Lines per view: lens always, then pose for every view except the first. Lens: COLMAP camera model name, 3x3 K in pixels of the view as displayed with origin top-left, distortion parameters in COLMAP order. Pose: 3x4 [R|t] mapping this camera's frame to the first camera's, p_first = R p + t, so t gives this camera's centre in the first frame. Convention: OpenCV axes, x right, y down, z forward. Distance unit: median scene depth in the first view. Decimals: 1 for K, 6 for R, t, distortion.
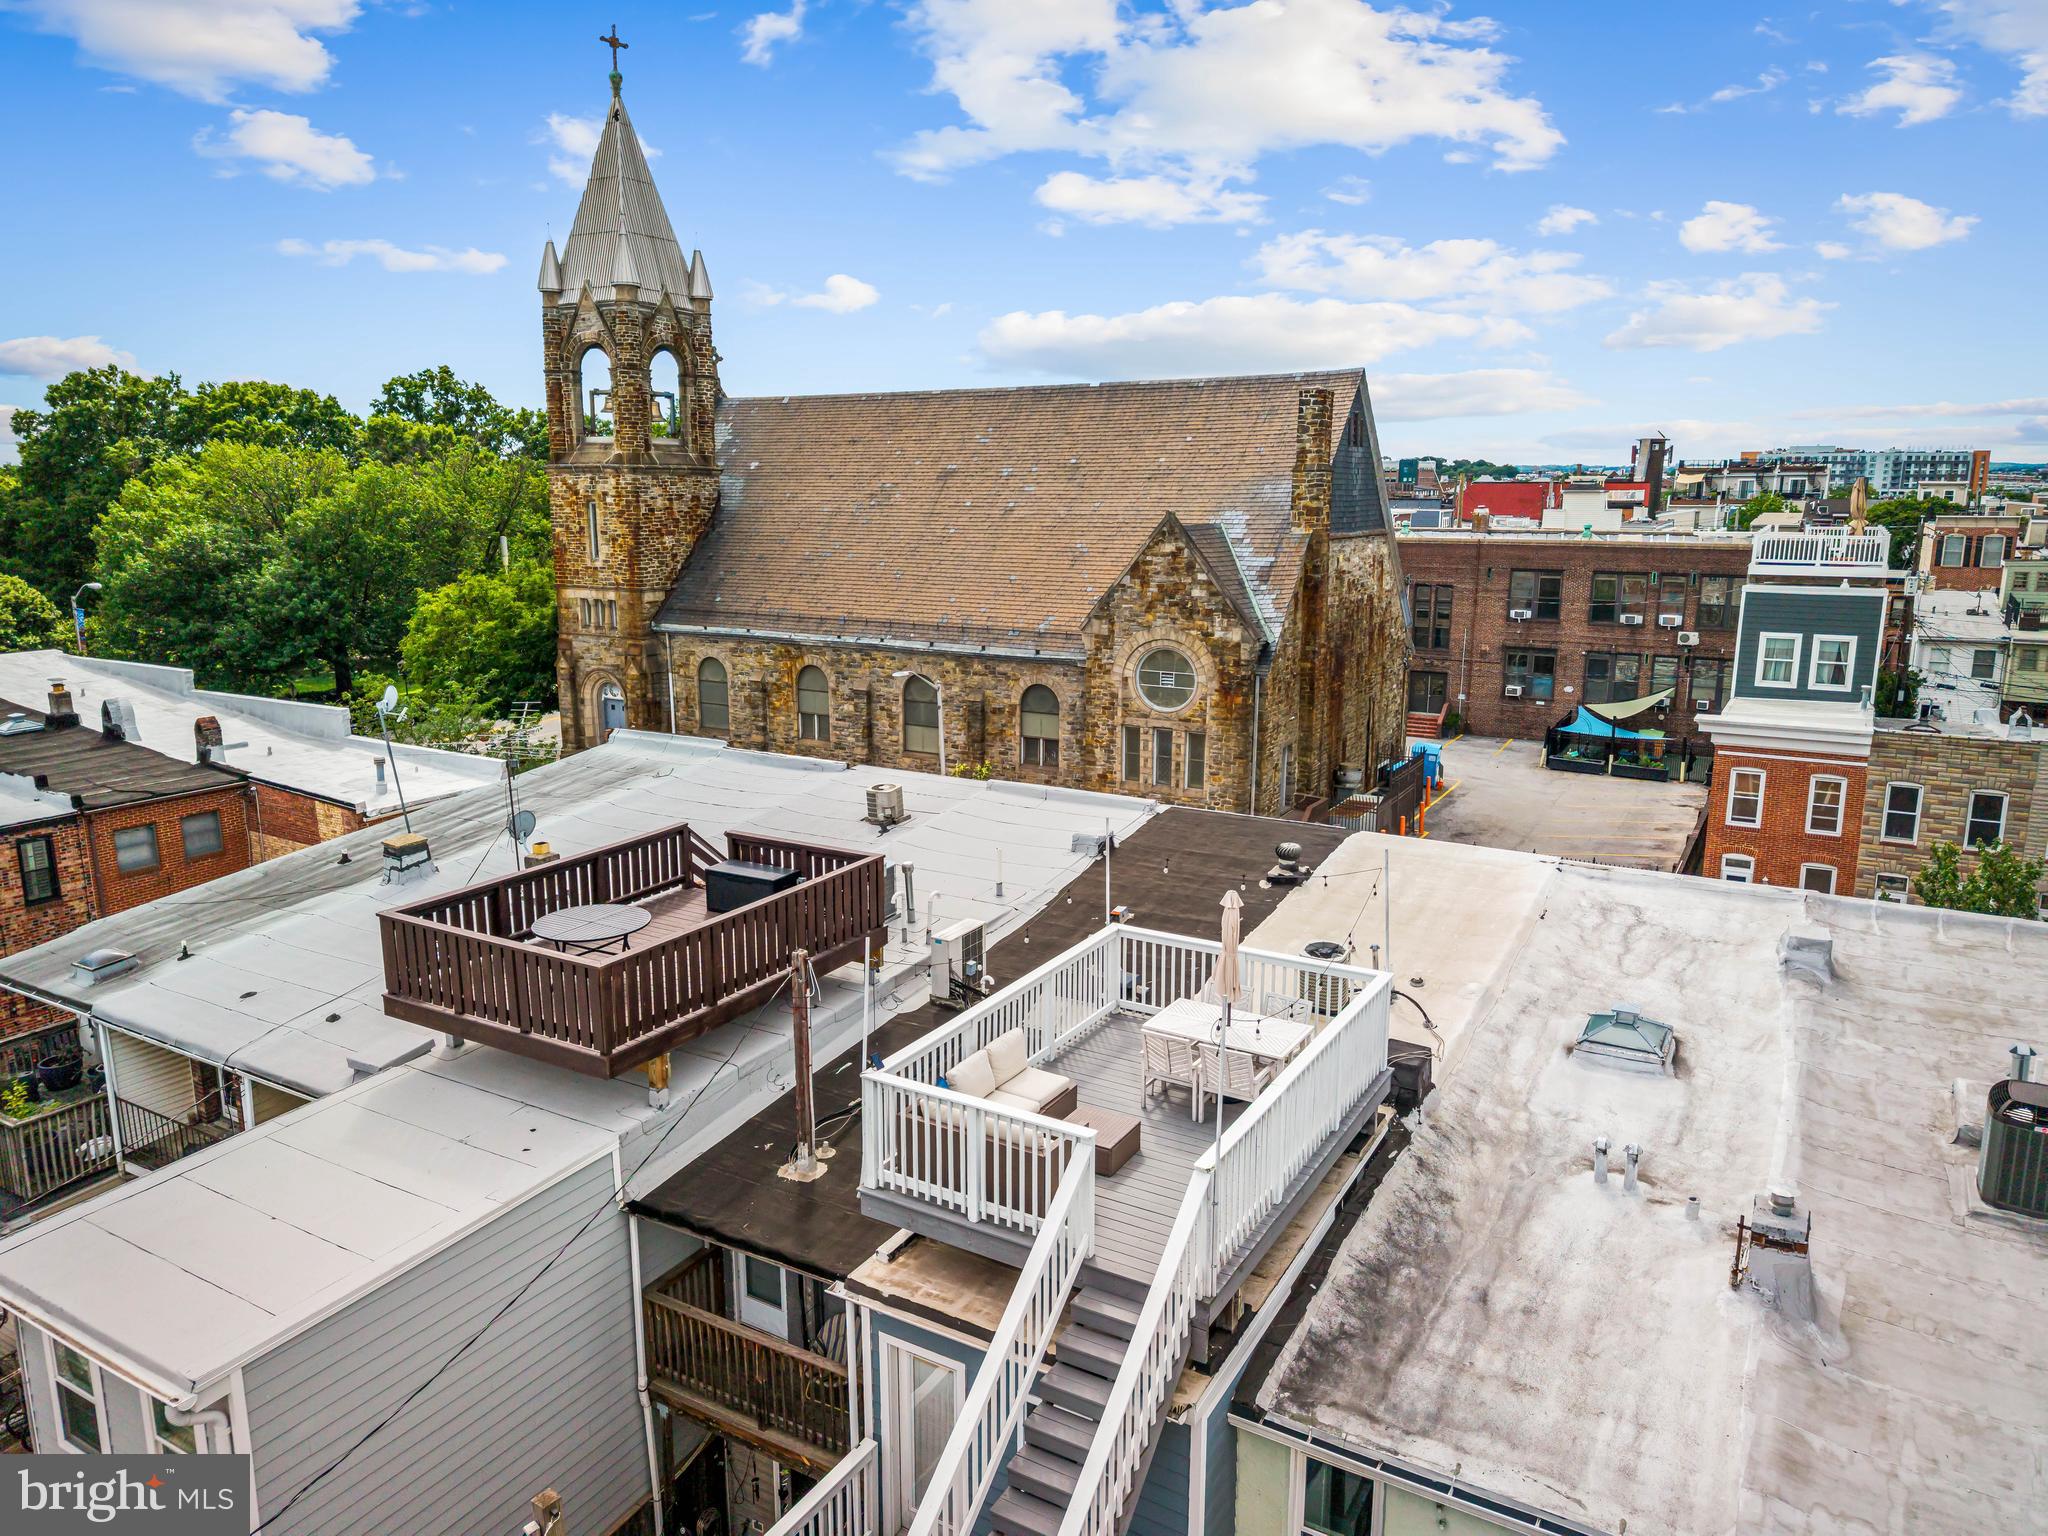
lens RADIAL K [[1364.9, 0, 1024.0], [0, 1364.9, 768.0], [0, 0, 1]] dist [0.013795, -0.013784]
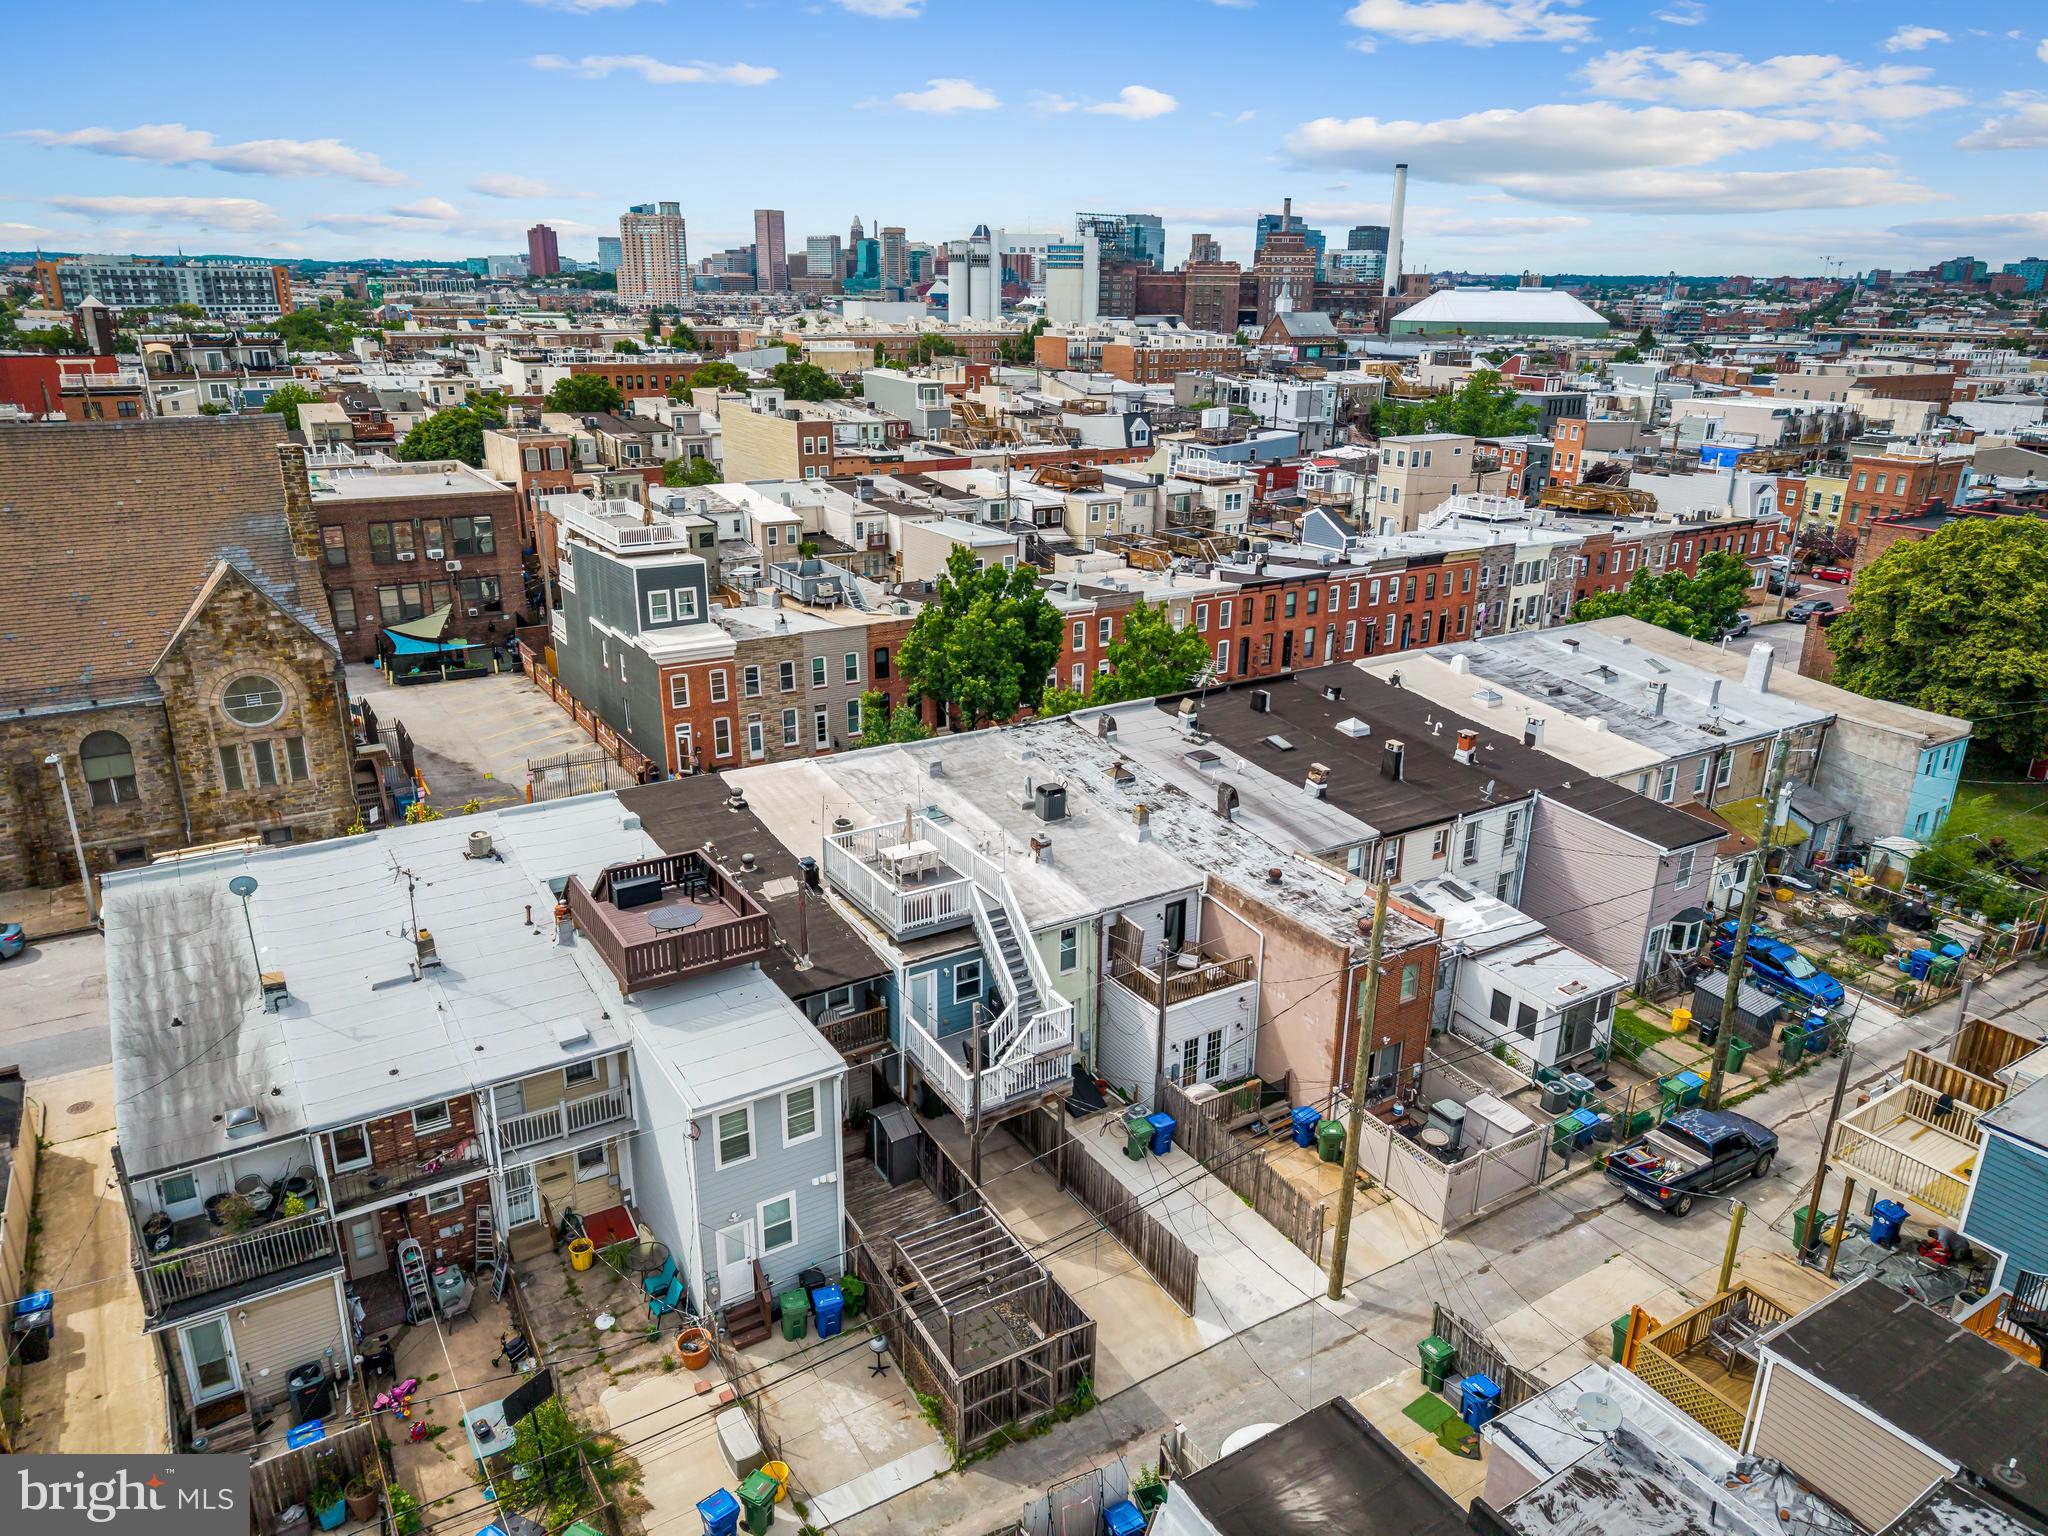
lens RADIAL K [[1364.9, 0, 1024.0], [0, 1364.9, 768.0], [0, 0, 1]] dist [0.013795, -0.013784]
pose [[0.455585, -0.287846, 0.842370, -0.582149], [0.166393, 0.957137, 0.237071, -0.169606], [-0.874503, 0.032159, 0.483952, -0.167684]]
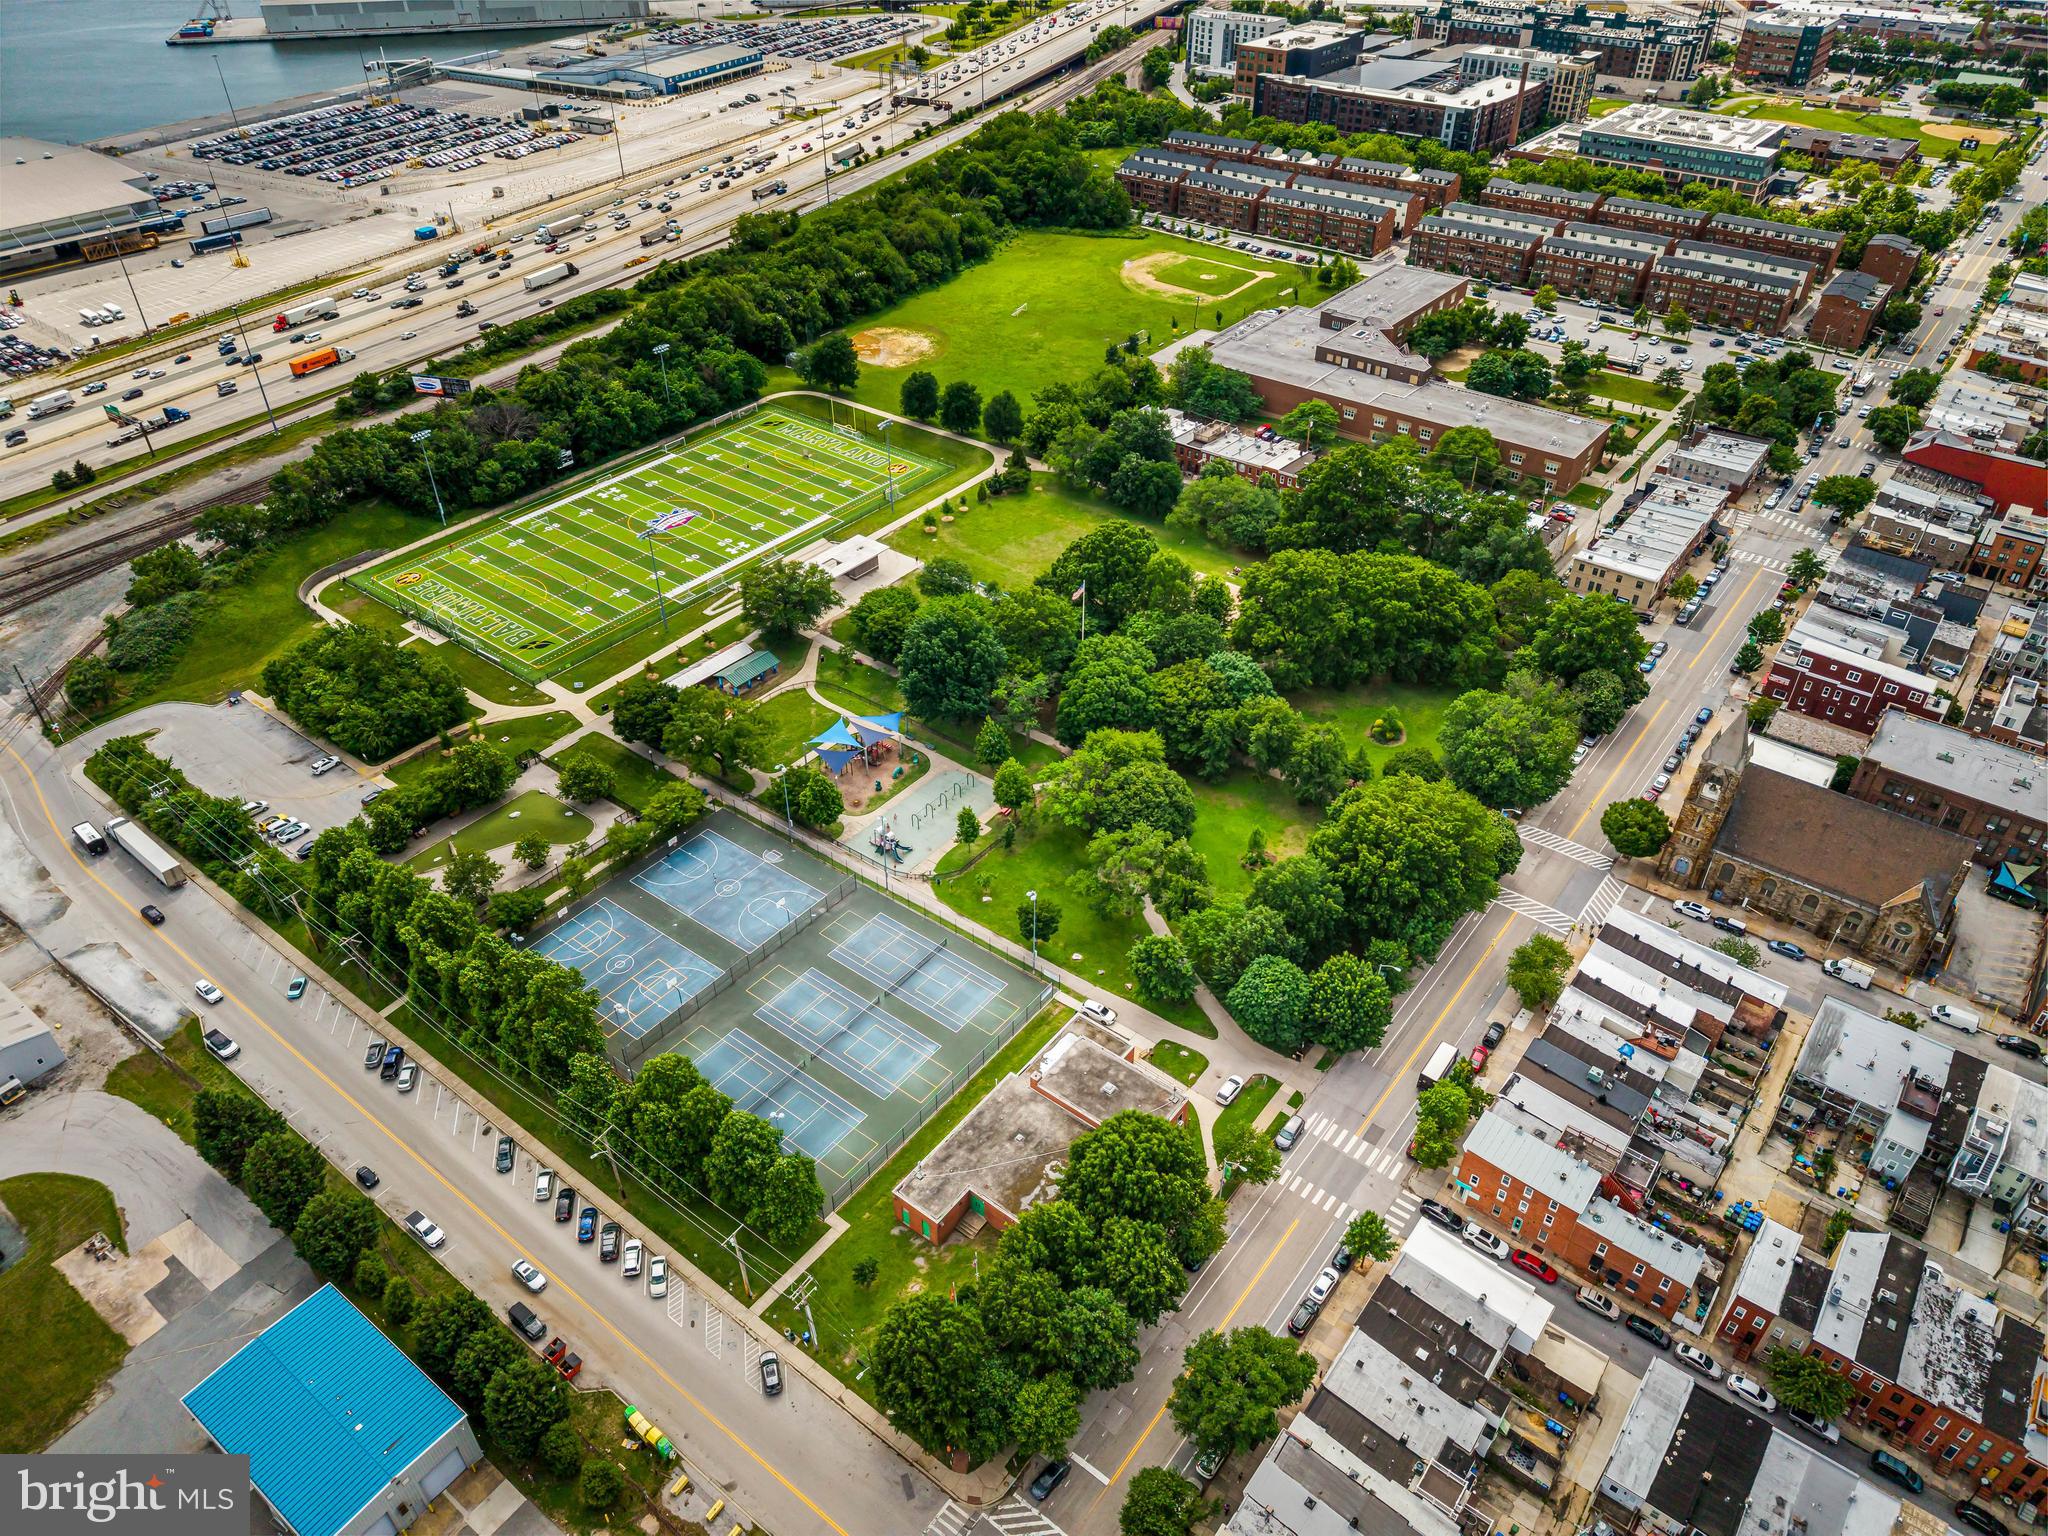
lens RADIAL K [[1364.9, 0, 1024.0], [0, 1364.9, 768.0], [0, 0, 1]] dist [0.013795, -0.013784]
pose [[0.992352, 0.074619, -0.098334, -1.874184], [-0.024884, 0.901181, 0.432728, -1.942019], [0.120907, -0.426971, 0.896146, -2.389219]]
